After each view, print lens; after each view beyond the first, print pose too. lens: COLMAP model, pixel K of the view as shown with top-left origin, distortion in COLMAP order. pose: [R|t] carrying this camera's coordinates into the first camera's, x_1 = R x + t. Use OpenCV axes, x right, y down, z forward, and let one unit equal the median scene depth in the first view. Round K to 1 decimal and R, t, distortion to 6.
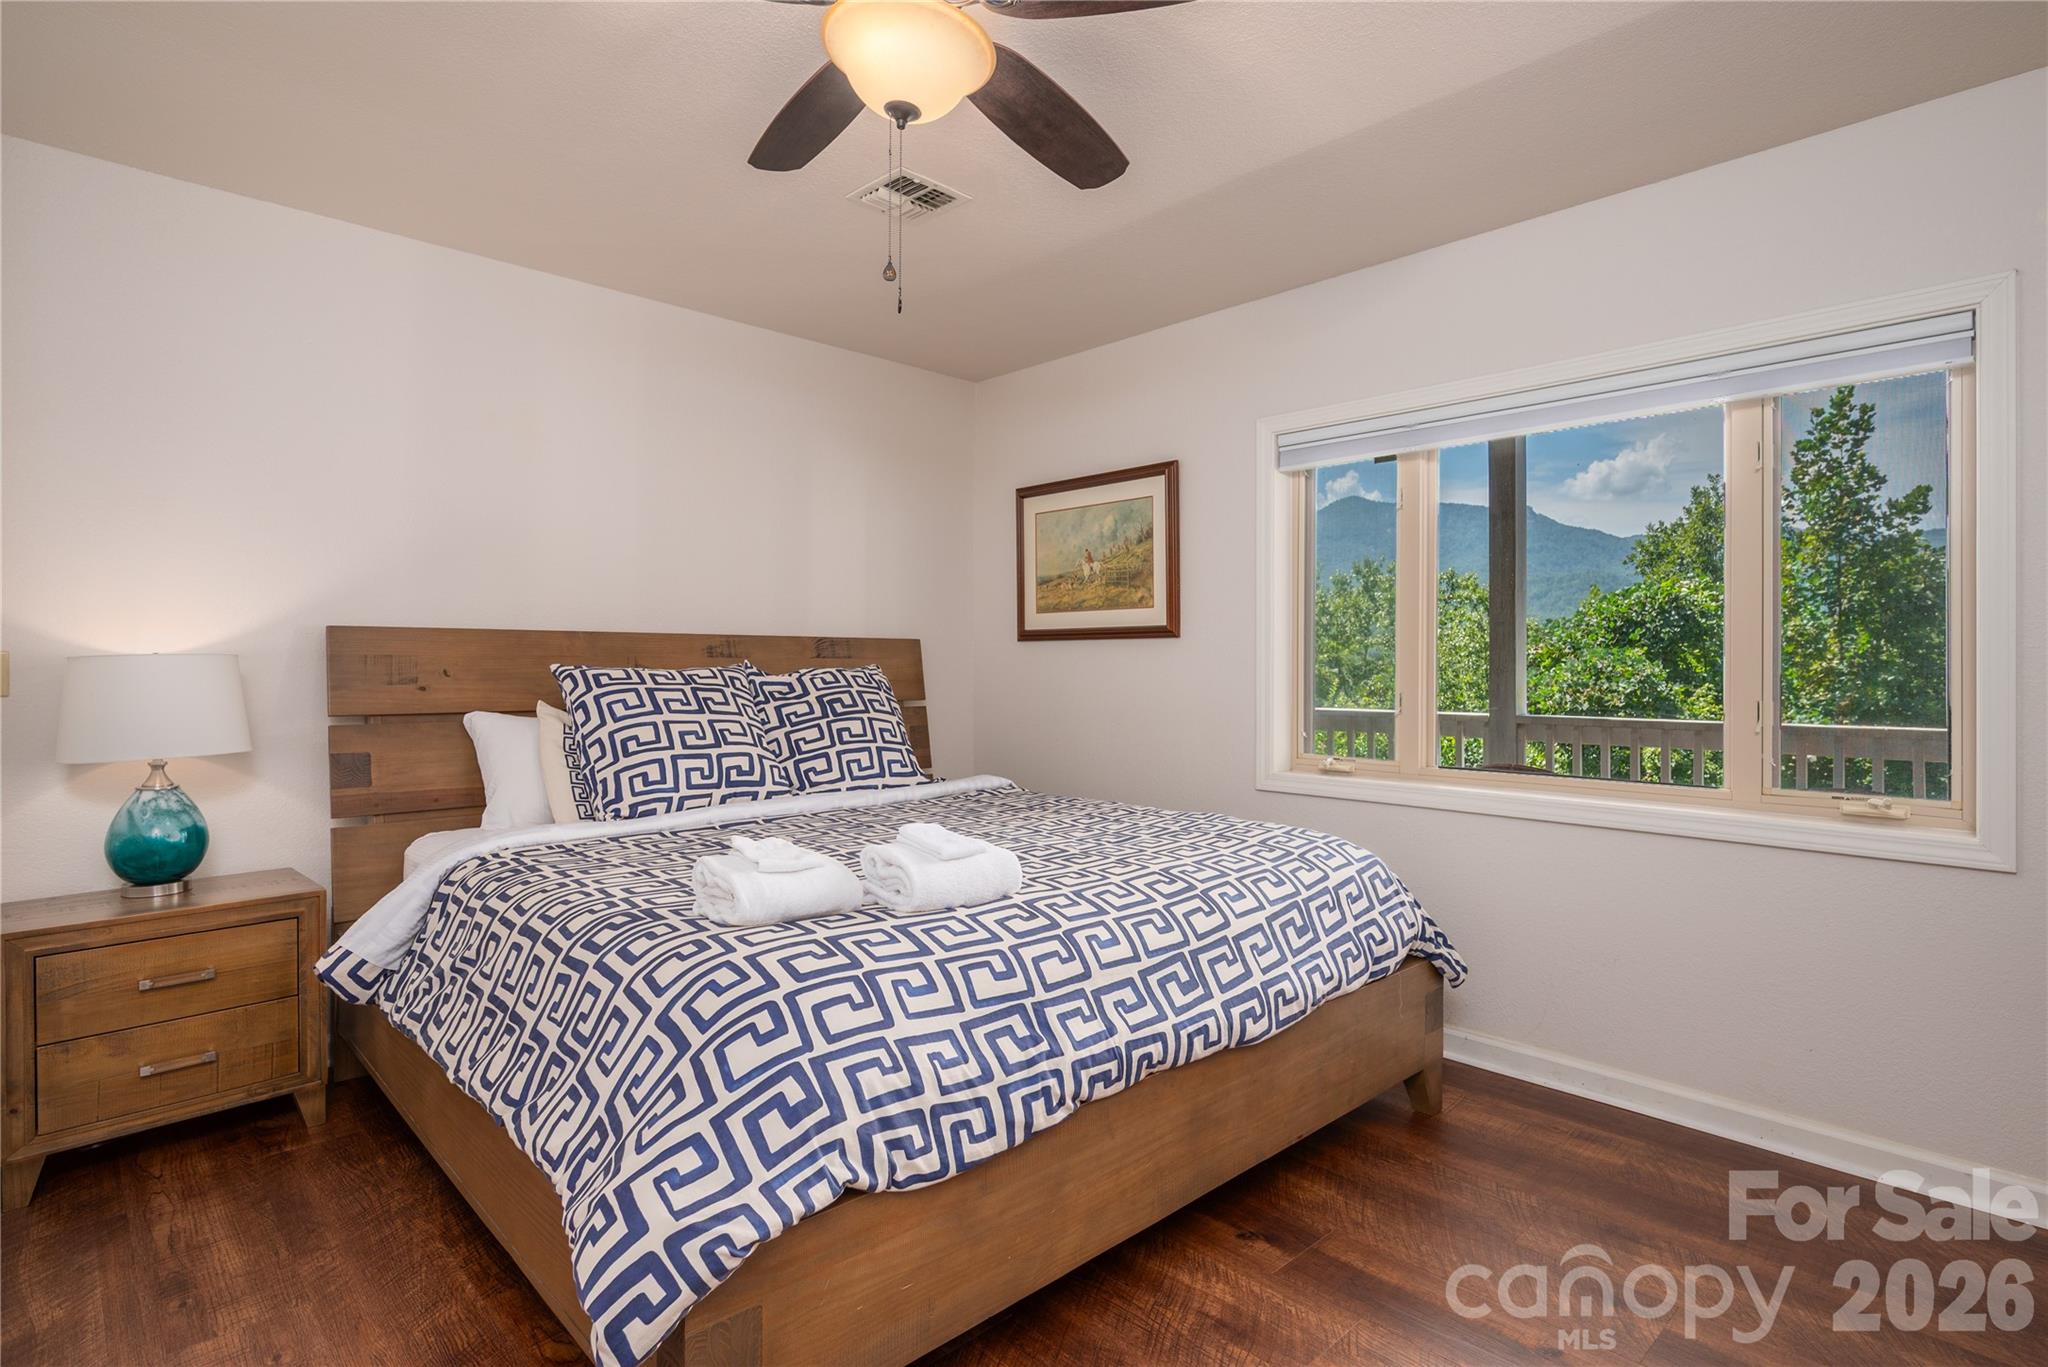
lens RADIAL K [[1021.4, 0, 1024.0], [0, 1021.4, 683.5], [0, 0, 1]] dist [0.003094, 0.000252]
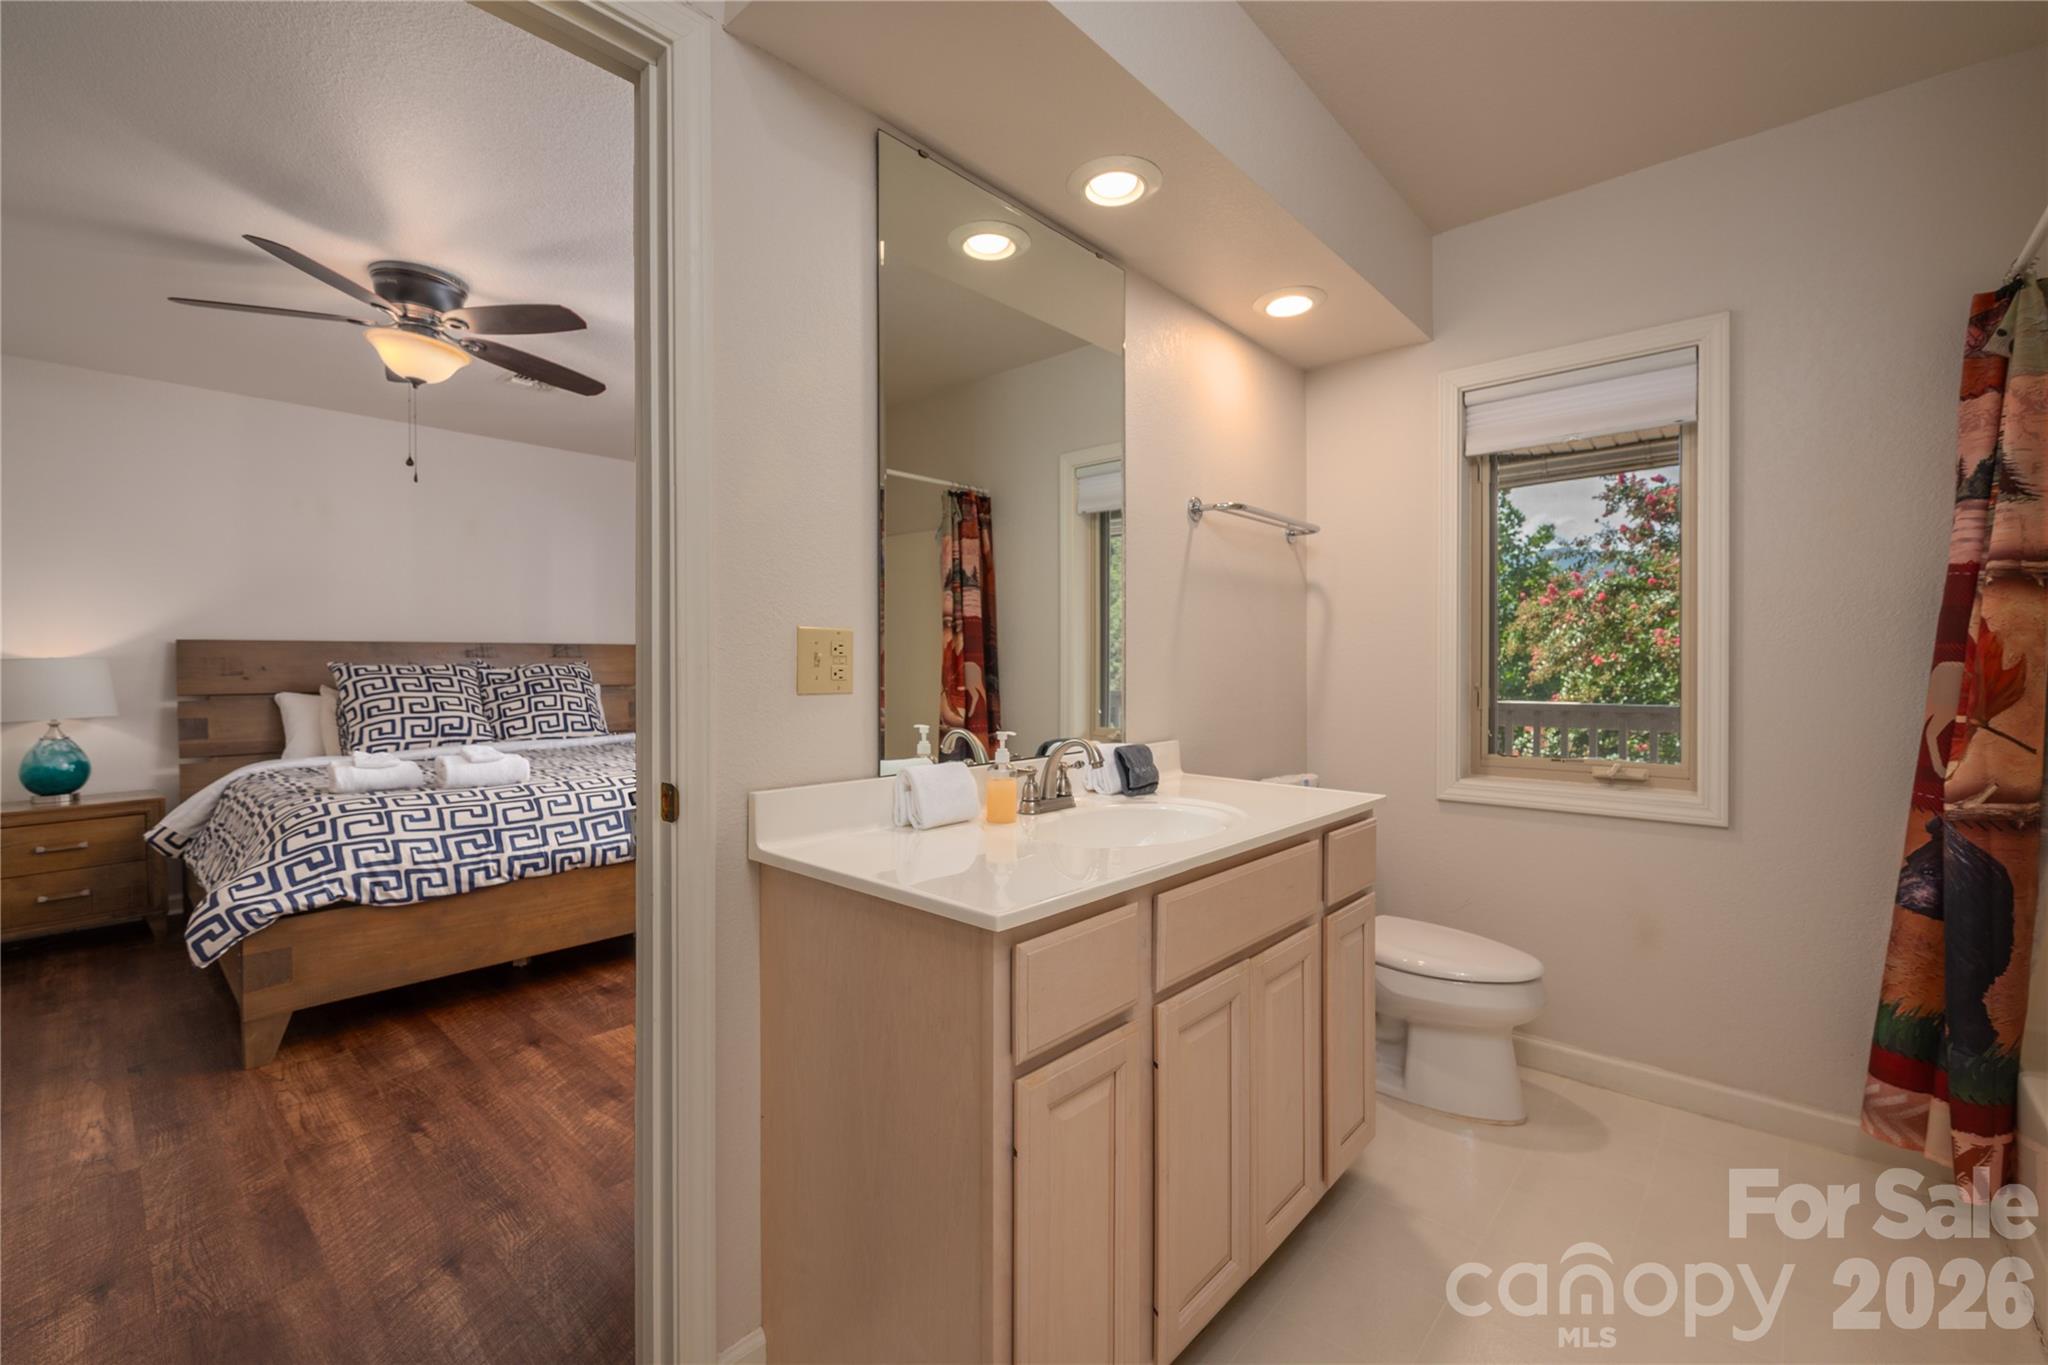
lens RADIAL K [[855.4, 0, 1024.0], [0, 855.4, 682.5], [0, 0, 1]] dist [-0.000267, 0.000103]
pose [[0.997143, -0.009033, 0.074992, 0.561938], [0.008521, 0.999938, 0.007144, 0.013290], [-0.075052, -0.006485, 0.997159, -0.456864]]
